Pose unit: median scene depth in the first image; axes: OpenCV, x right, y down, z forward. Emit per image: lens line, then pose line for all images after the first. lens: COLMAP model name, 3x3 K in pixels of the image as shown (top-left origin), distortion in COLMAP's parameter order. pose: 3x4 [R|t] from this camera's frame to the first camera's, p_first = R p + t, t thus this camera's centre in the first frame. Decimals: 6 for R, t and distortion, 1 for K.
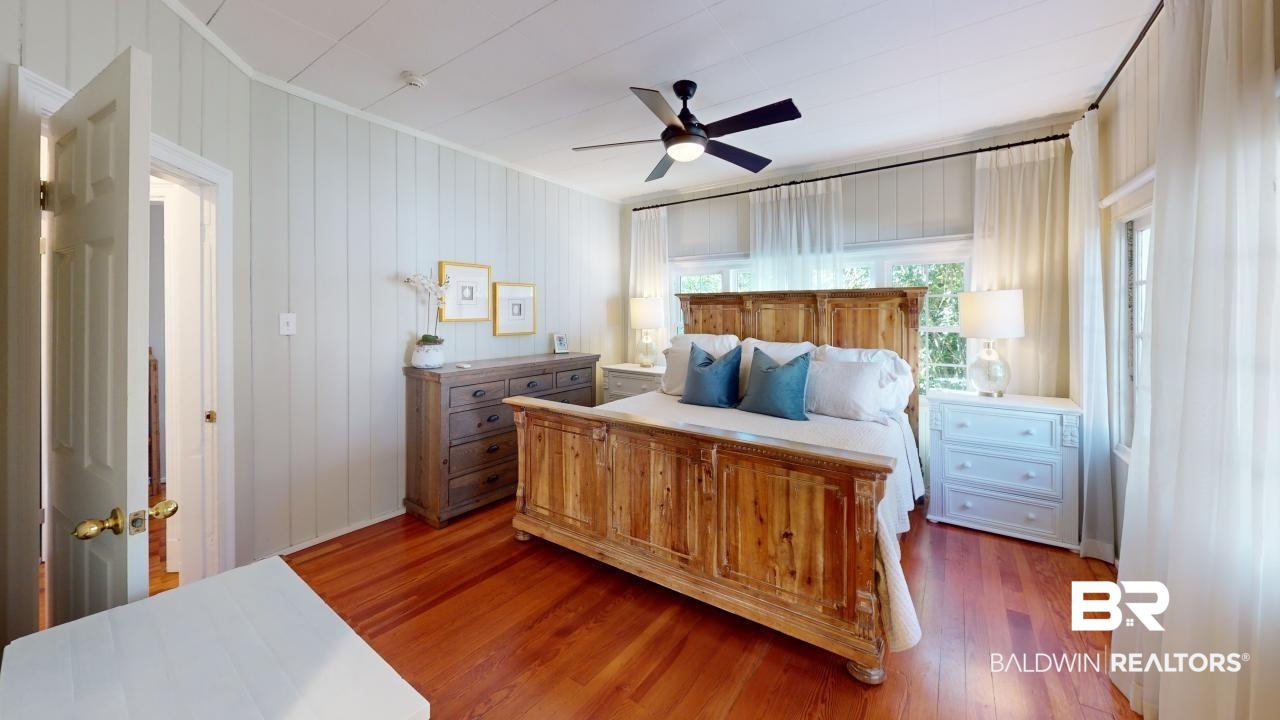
lens RADIAL K [[469.9, 0, 640.0], [0, 469.9, 360.0], [0, 0, 1]] dist [0.017853, 0.000035]
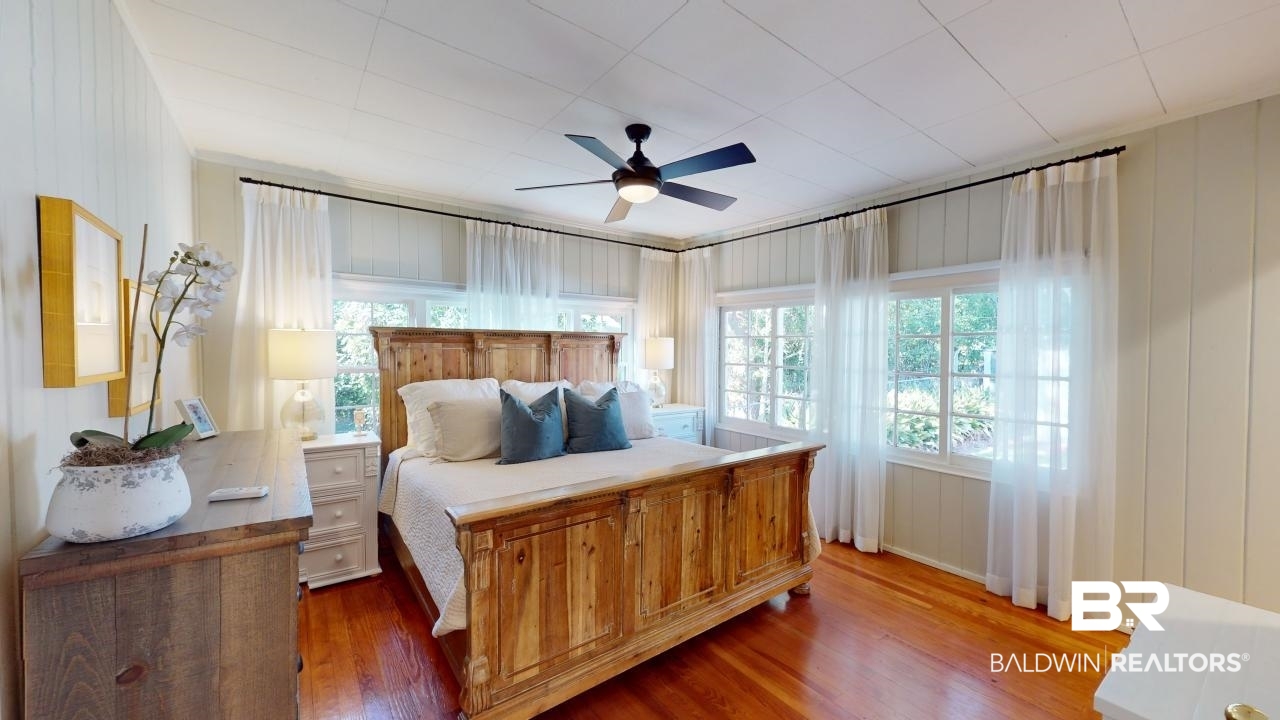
lens RADIAL K [[469.9, 0, 640.0], [0, 469.9, 360.0], [0, 0, 1]] dist [0.017853, 0.000035]
pose [[0.307425, -0.023025, 0.951294, -0.765635], [0.093017, 0.995647, -0.005961, -0.077580], [-0.947015, 0.090319, 0.308228, 0.642869]]
